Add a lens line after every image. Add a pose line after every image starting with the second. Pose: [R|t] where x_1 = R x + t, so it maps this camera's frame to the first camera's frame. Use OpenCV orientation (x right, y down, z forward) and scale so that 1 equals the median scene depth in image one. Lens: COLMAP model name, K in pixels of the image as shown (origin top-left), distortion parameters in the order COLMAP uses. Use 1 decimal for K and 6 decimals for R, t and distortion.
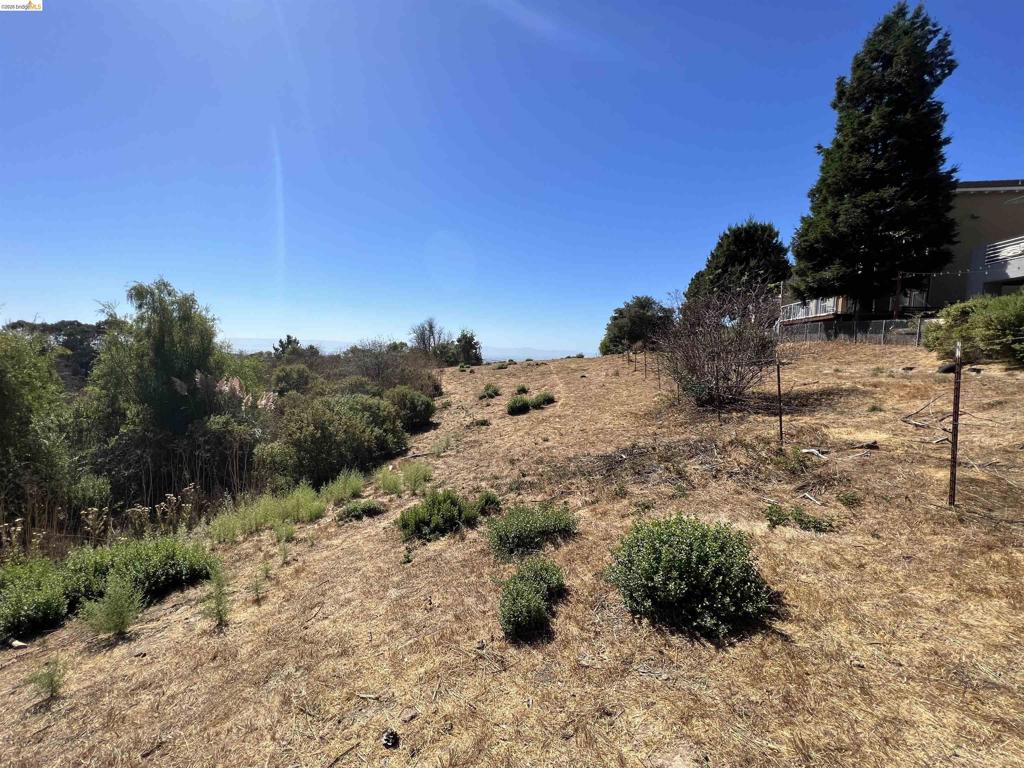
lens RADIAL K [[411.6, 0, 512.0], [0, 411.6, 384.0], [0, 0, 1]] dist [-0.002529, -0.000195]
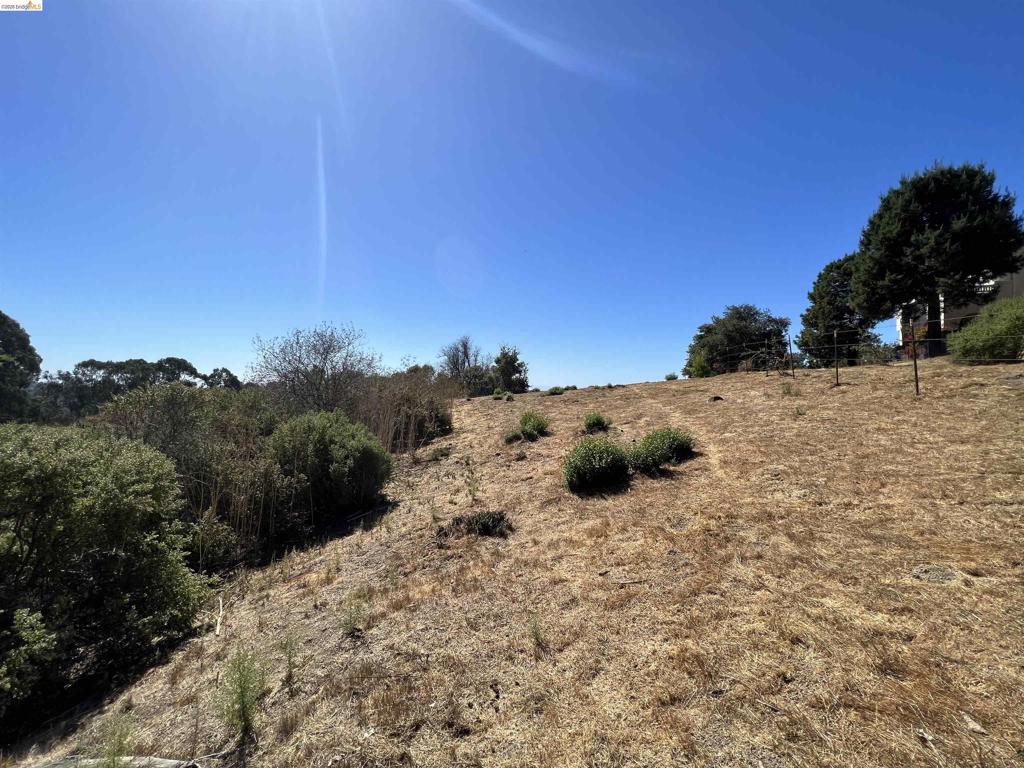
lens RADIAL K [[411.6, 0, 512.0], [0, 411.6, 384.0], [0, 0, 1]] dist [-0.002529, -0.000195]
pose [[0.991207, -0.008782, -0.132030, -0.004478], [-0.003887, 0.995432, -0.095396, 0.007369], [0.132264, 0.095070, 0.986645, 0.274079]]
